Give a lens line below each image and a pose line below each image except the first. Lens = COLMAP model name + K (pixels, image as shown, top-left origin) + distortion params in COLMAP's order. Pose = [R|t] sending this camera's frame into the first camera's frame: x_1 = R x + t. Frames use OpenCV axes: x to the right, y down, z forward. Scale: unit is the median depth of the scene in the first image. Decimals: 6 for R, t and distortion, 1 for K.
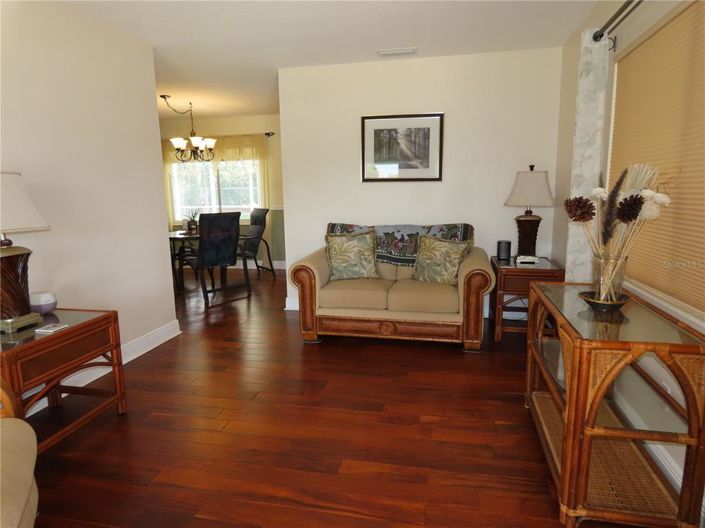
lens RADIAL K [[443.2, 0, 352.5], [0, 443.2, 264.0], [0, 0, 1]] dist [-0.012241, 0.003019]
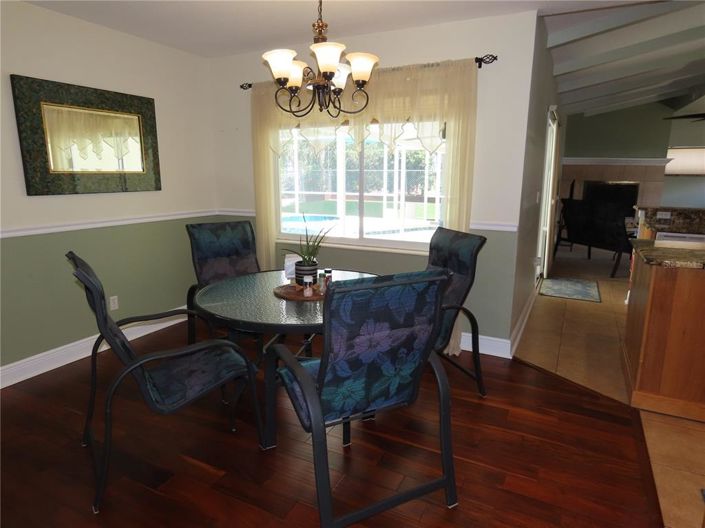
lens RADIAL K [[443.2, 0, 352.5], [0, 443.2, 264.0], [0, 0, 1]] dist [-0.012241, 0.003019]
pose [[0.966254, 0.071257, -0.247540, -0.346320], [-0.060571, 0.996884, 0.050527, -0.190916], [0.250369, -0.033828, 0.967559, 0.968007]]
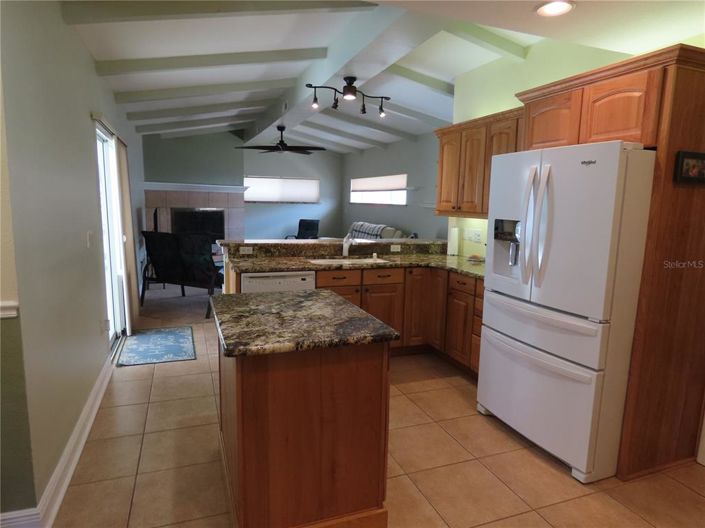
lens RADIAL K [[443.2, 0, 352.5], [0, 443.2, 264.0], [0, 0, 1]] dist [-0.012241, 0.003019]
pose [[0.836029, -0.044322, 0.546892, -0.271571], [0.054594, 0.998505, -0.002535, -0.231286], [-0.545962, 0.031976, 0.837199, 1.149585]]
